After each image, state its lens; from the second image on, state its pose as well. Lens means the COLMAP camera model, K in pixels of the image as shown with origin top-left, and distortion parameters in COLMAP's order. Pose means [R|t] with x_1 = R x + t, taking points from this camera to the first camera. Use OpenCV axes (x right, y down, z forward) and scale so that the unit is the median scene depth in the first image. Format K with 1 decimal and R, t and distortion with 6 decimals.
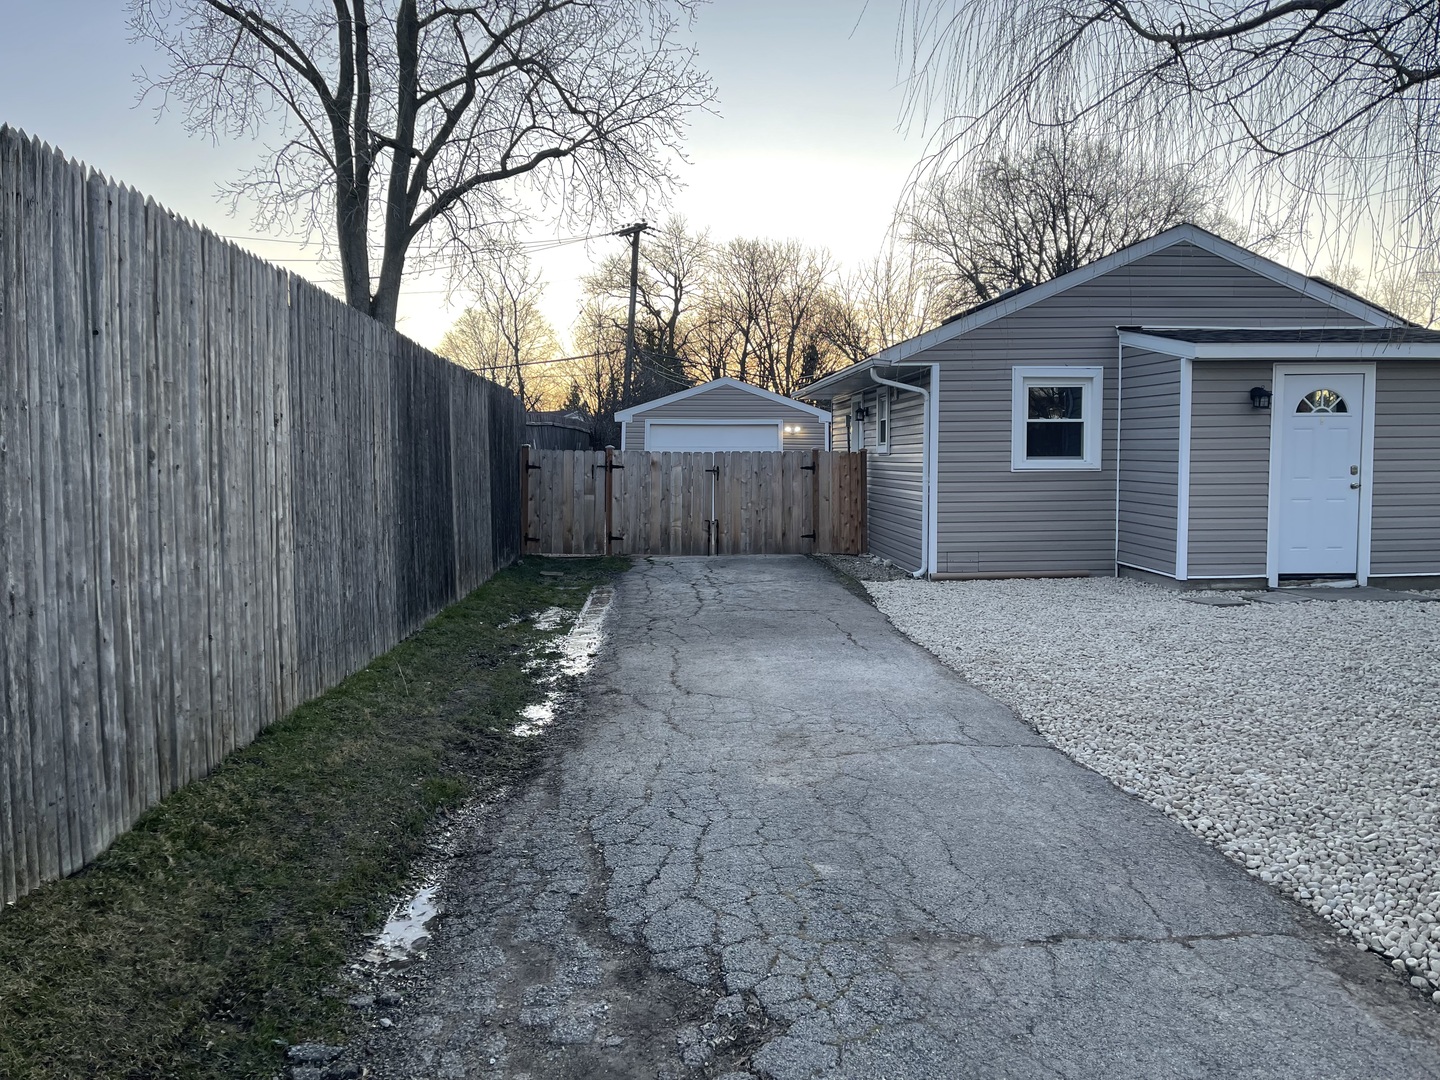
lens RADIAL K [[1081.9, 0, 721.7], [0, 1081.9, 533.1], [0, 0, 1]] dist [0.070732, -0.090590]
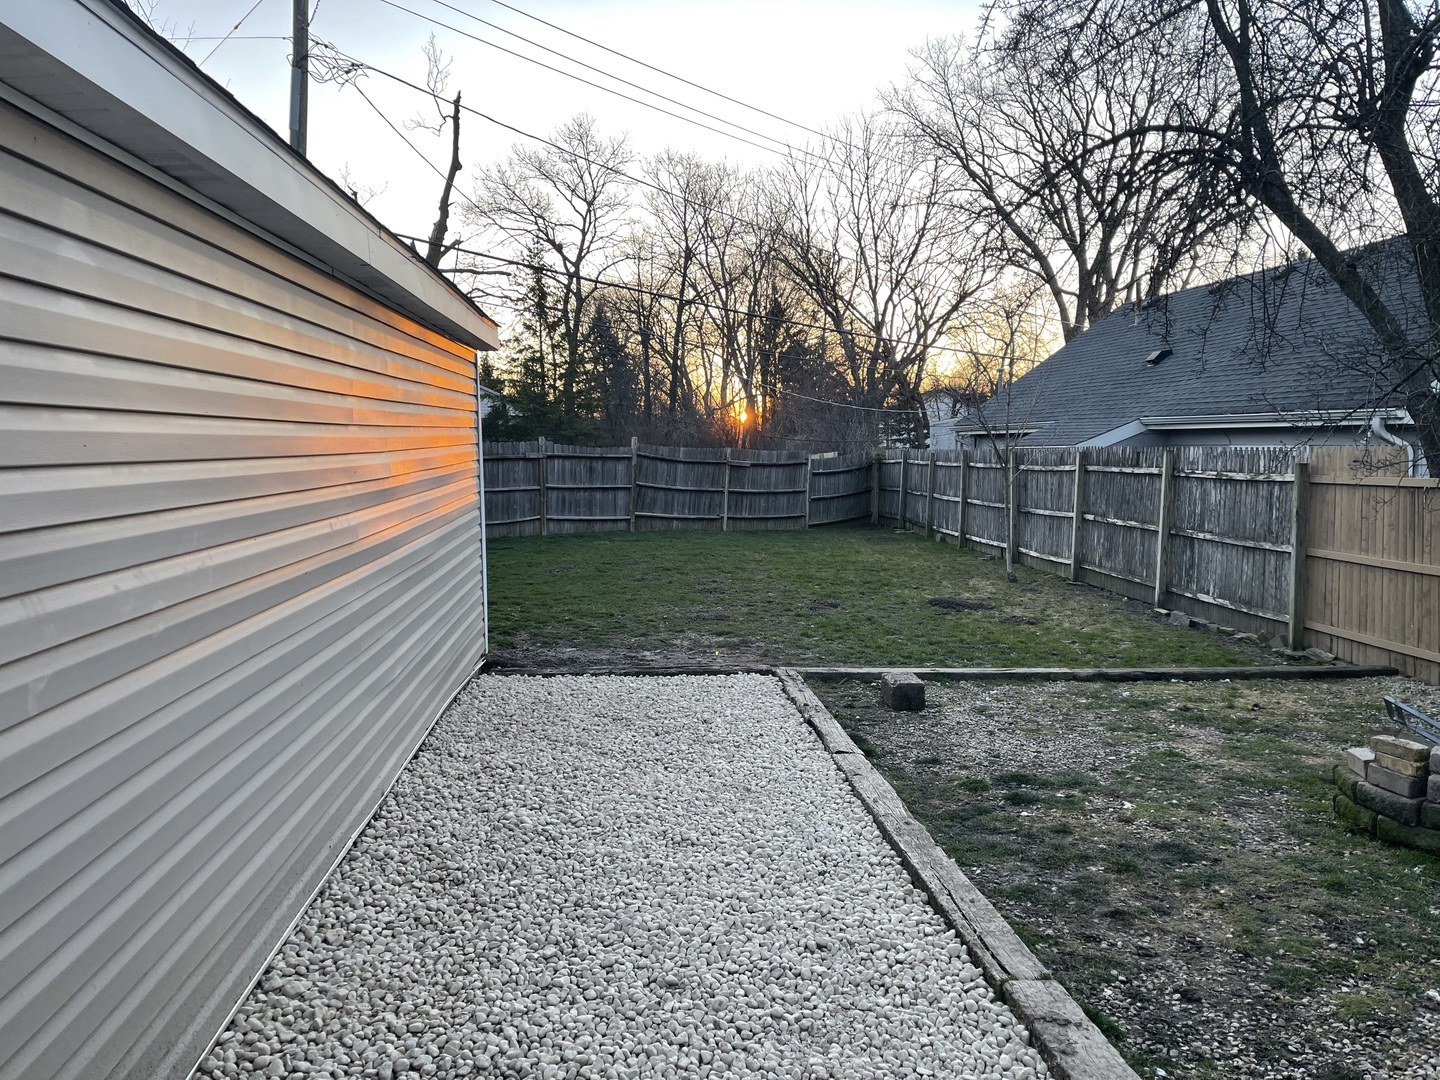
lens RADIAL K [[1081.9, 0, 734.3], [0, 1081.9, 532.2], [0, 0, 1]] dist [0.070732, -0.090590]
pose [[0.999706, -0.006190, 0.023458, 0.355997], [0.005859, 0.999883, 0.014152, -0.166296], [-0.023543, -0.014010, 0.999625, 2.222661]]
